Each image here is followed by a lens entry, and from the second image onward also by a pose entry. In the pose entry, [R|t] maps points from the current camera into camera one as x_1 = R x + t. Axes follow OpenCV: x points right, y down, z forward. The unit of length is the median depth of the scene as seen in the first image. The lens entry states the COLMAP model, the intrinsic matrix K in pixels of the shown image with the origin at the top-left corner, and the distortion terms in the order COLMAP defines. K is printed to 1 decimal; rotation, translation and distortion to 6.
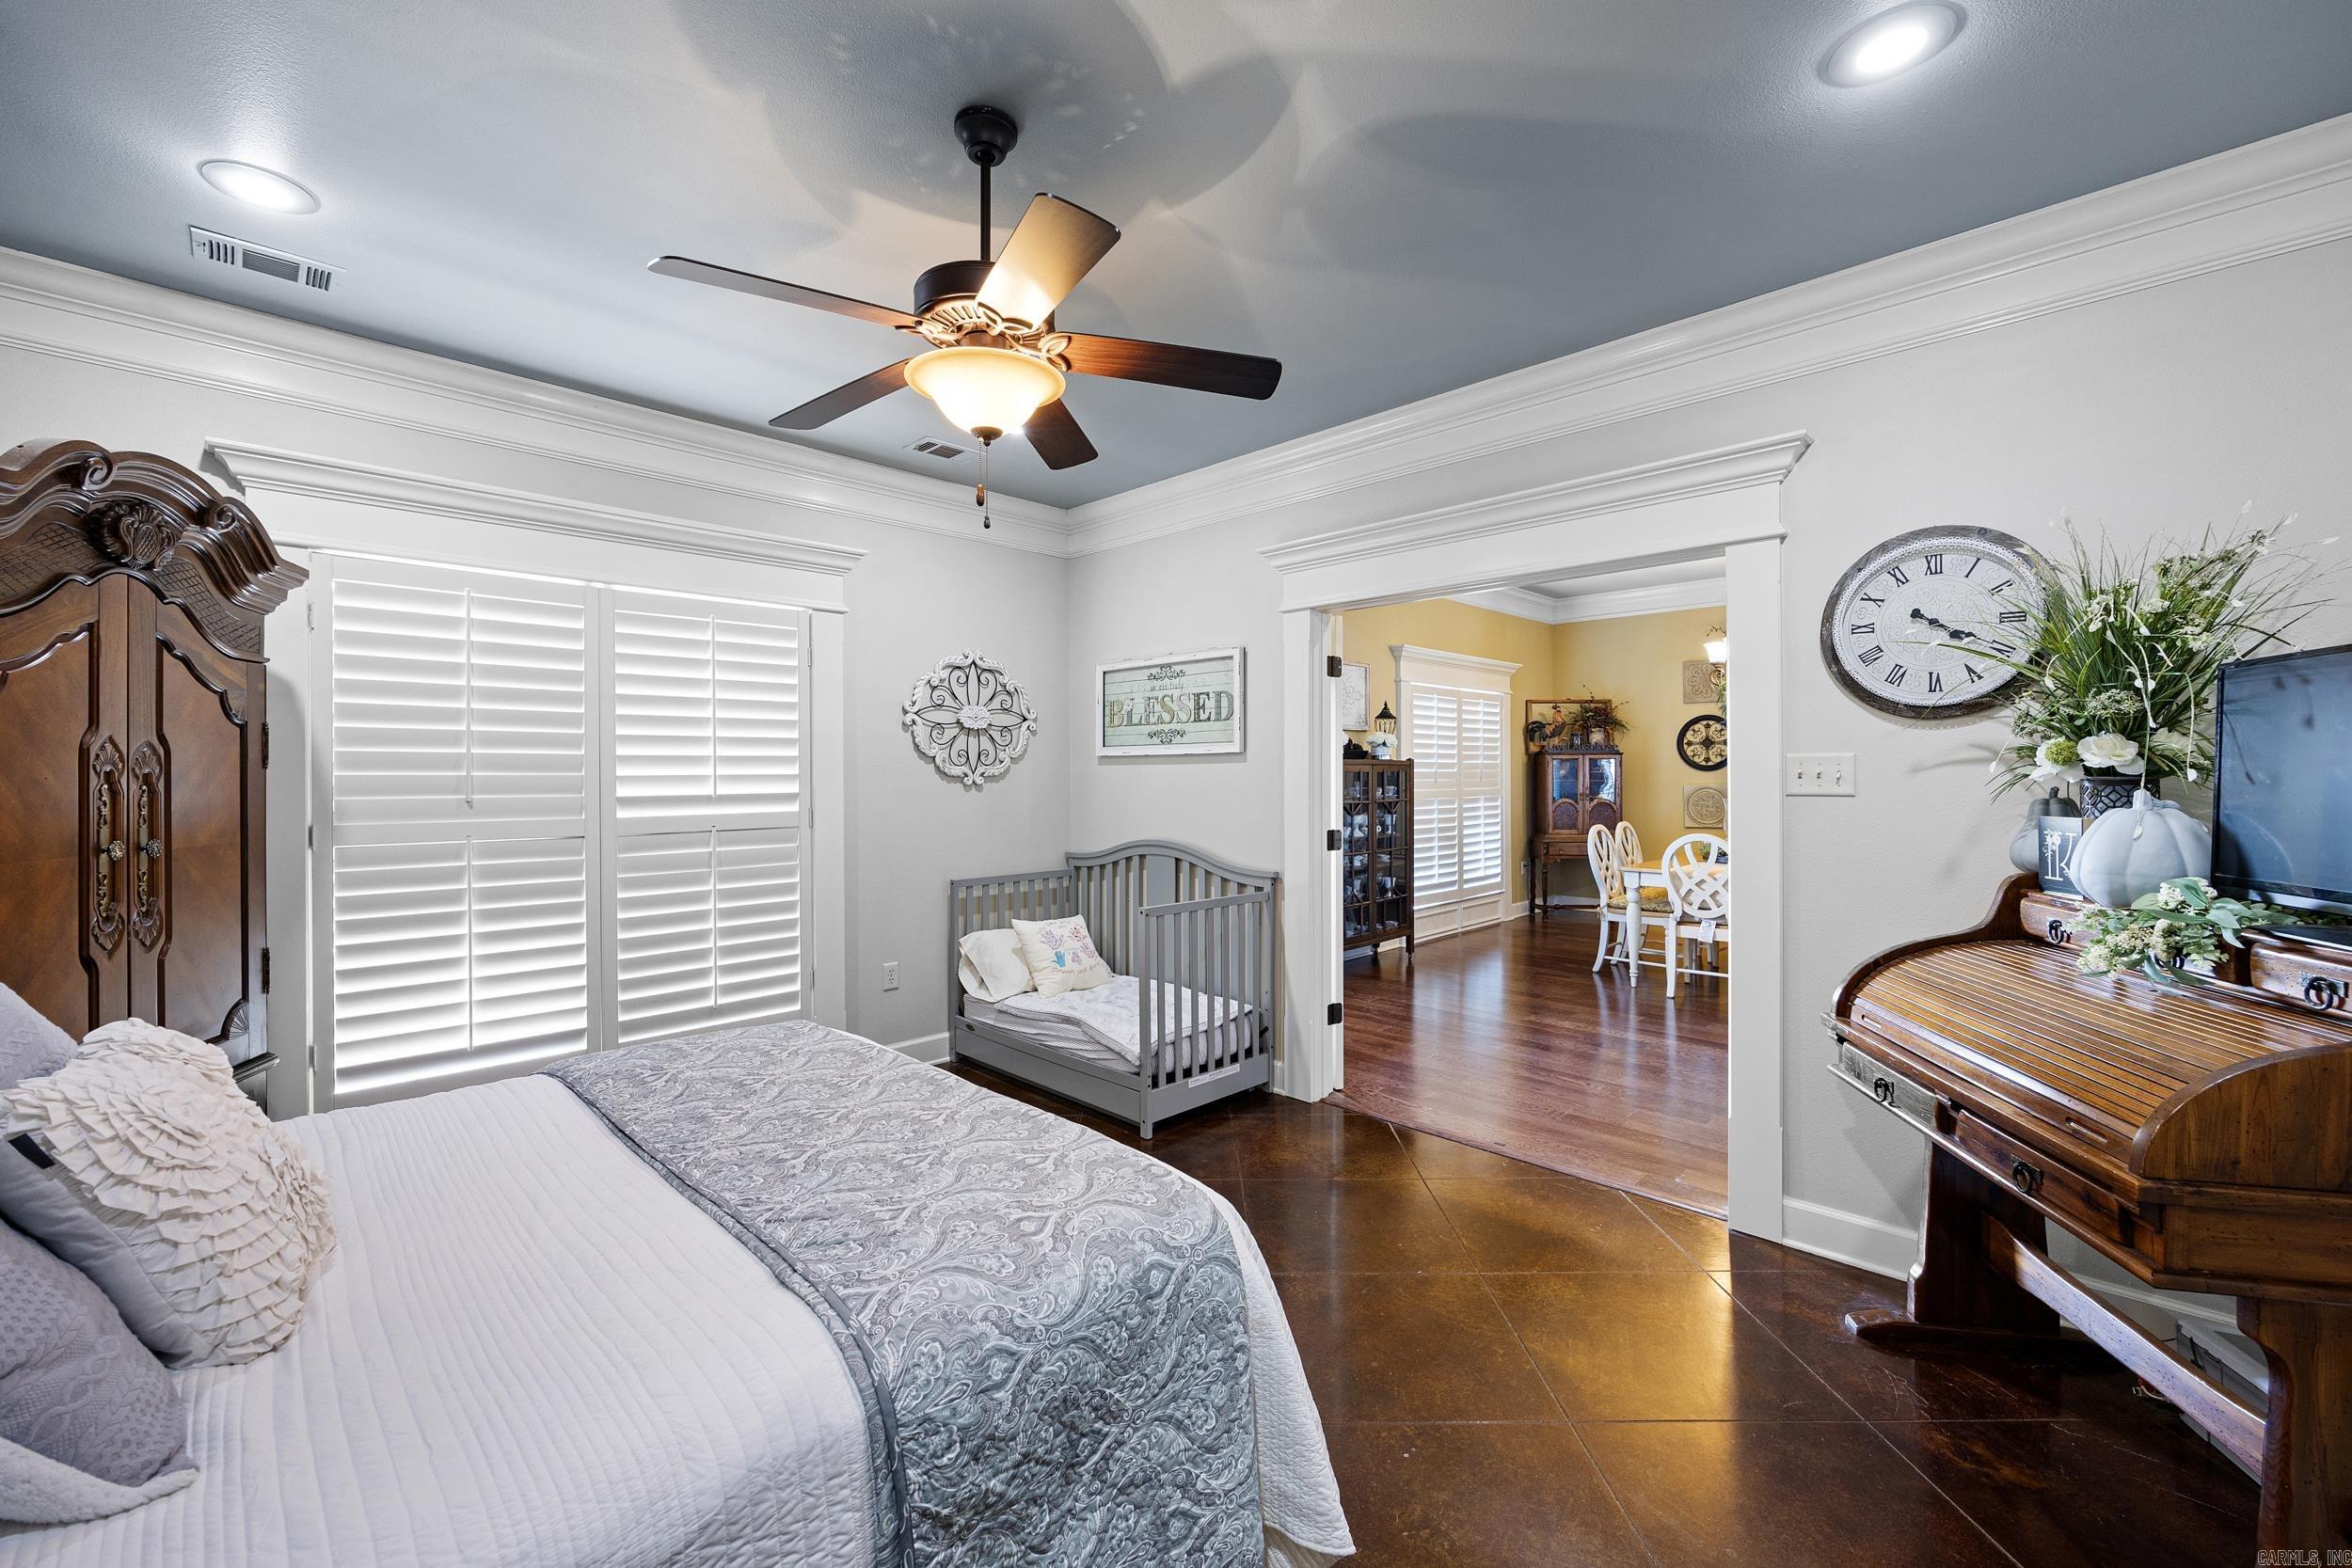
lens RADIAL K [[957.5, 0, 1192.1], [0, 957.5, 775.7], [0, 0, 1]] dist [0.000902, 0.000042]
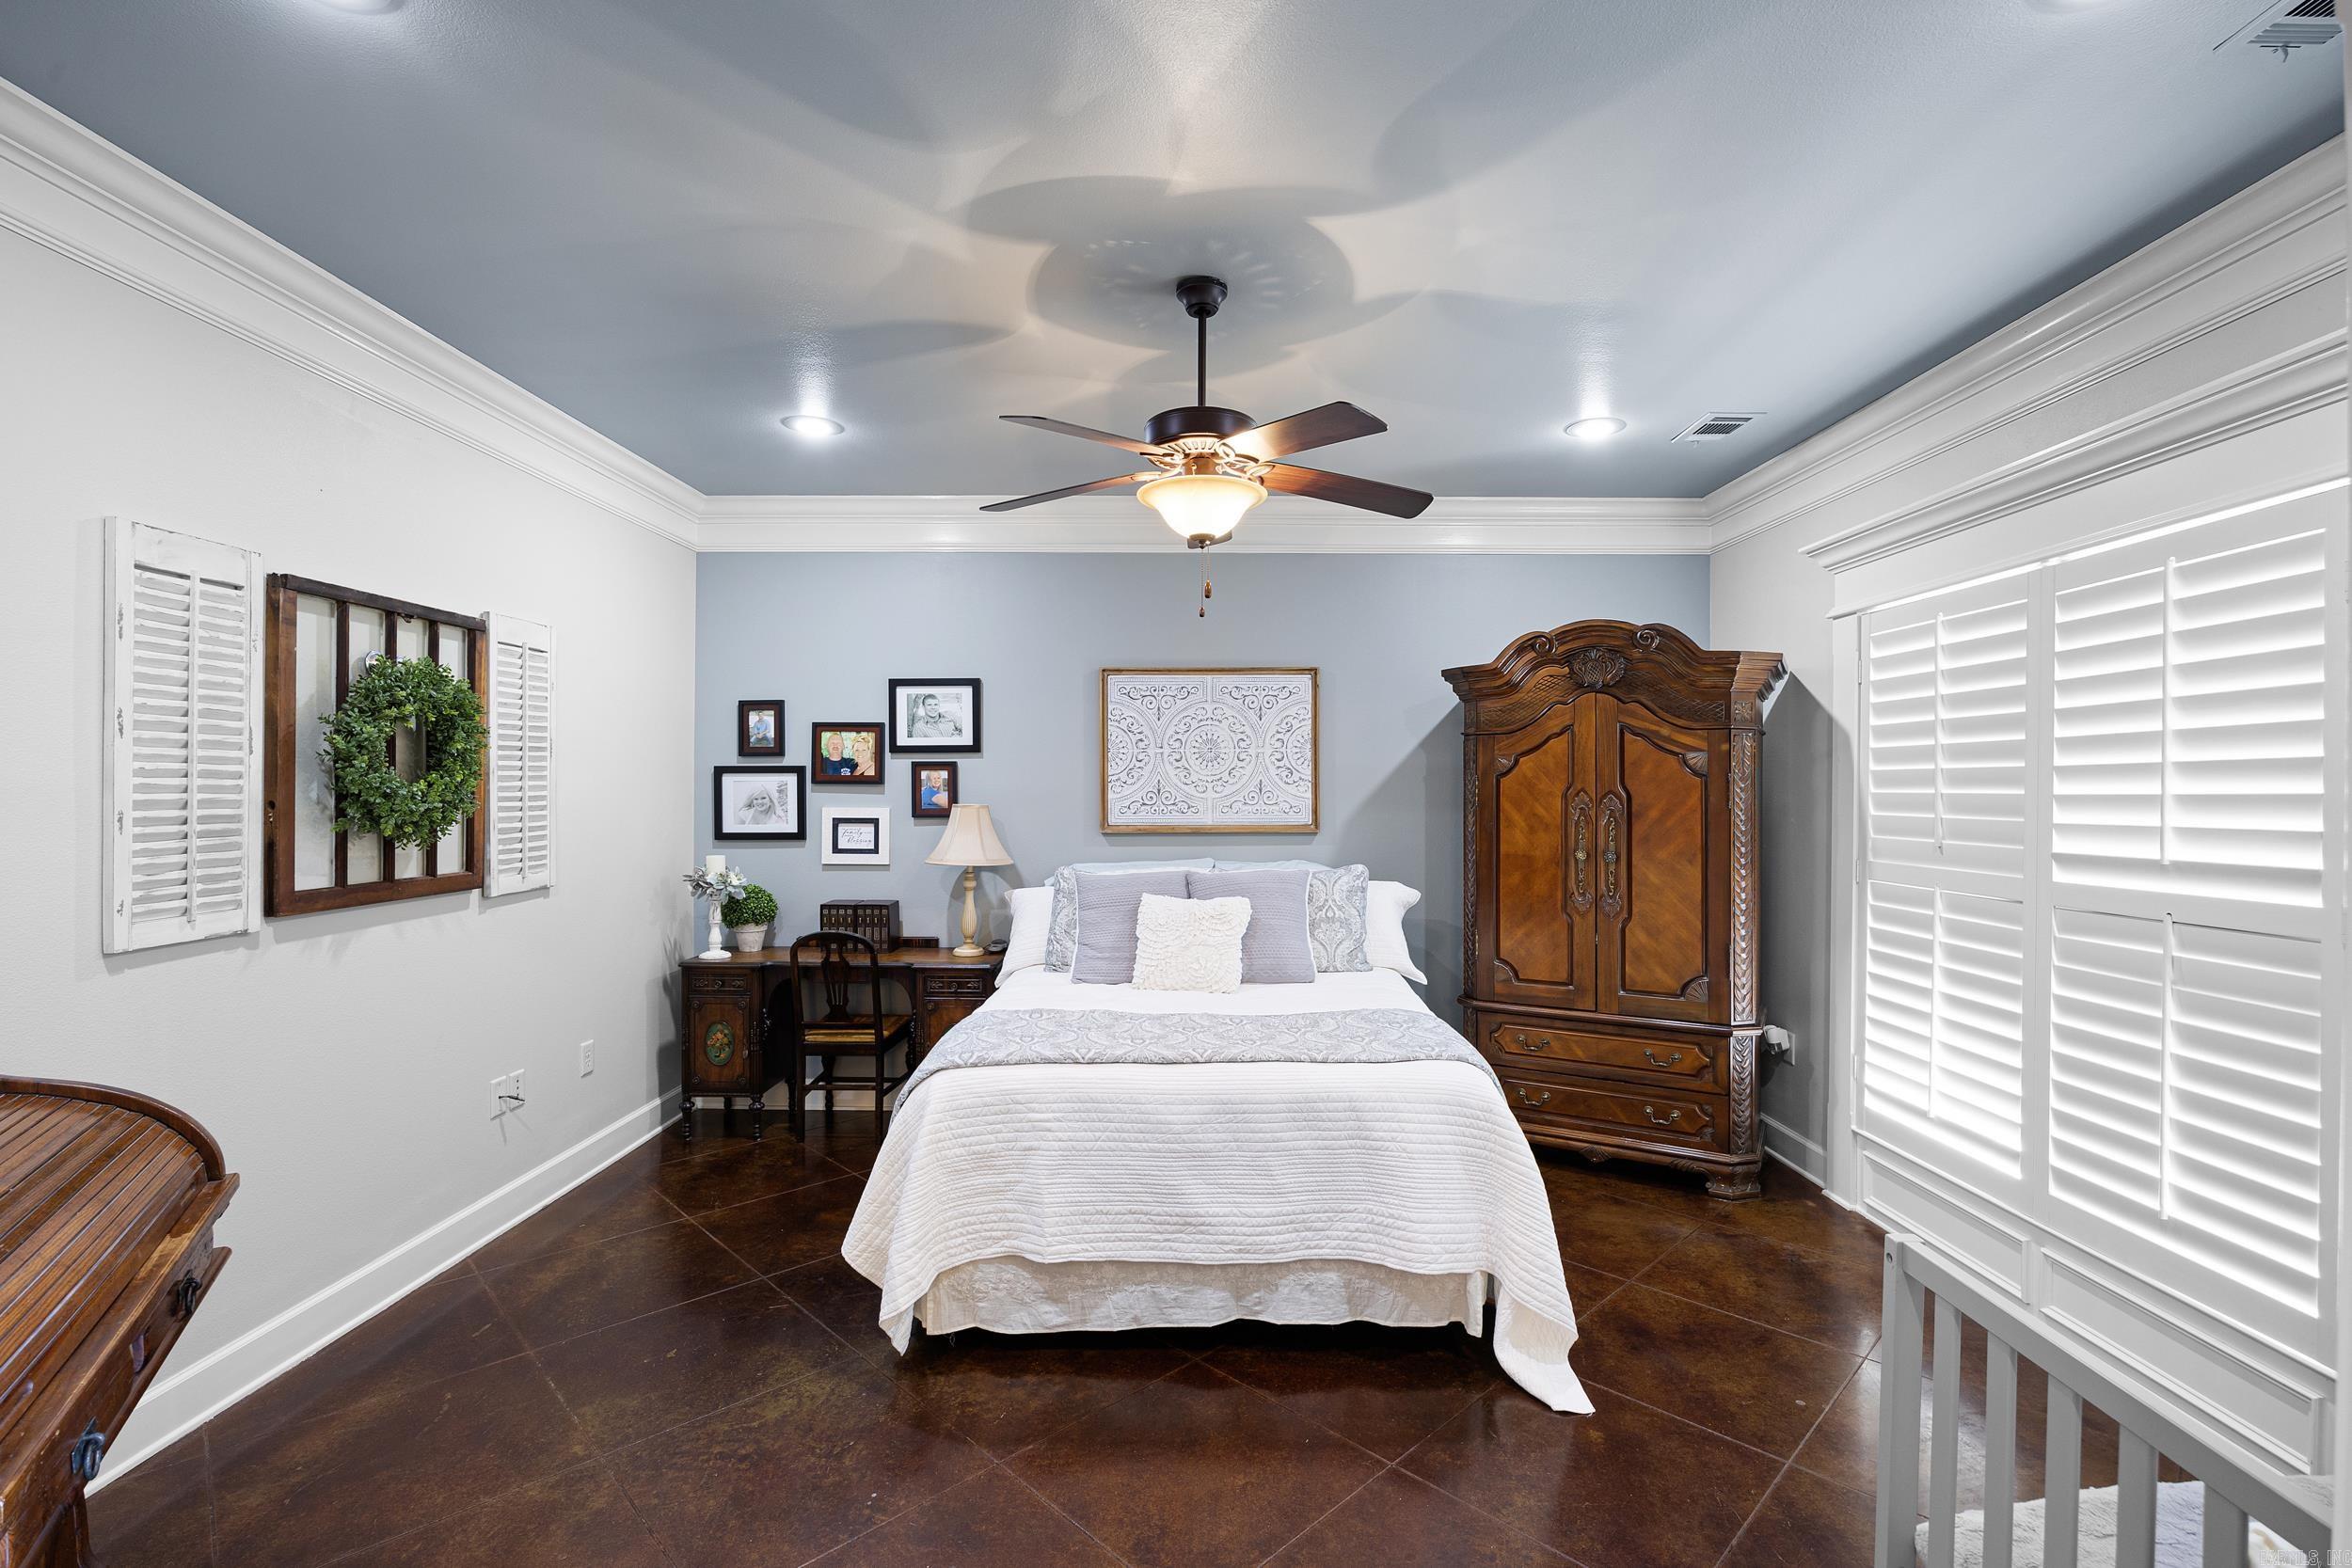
lens RADIAL K [[1086.0, 0, 1200.6], [0, 1086.0, 790.0], [0, 0, 1]] dist [-0.015340, 0.000208]
pose [[-0.728738, 0.004921, -0.684775, 0.465614], [0.002266, 0.999986, 0.004775, -0.033375], [0.684789, 0.001928, -0.728739, 1.280305]]
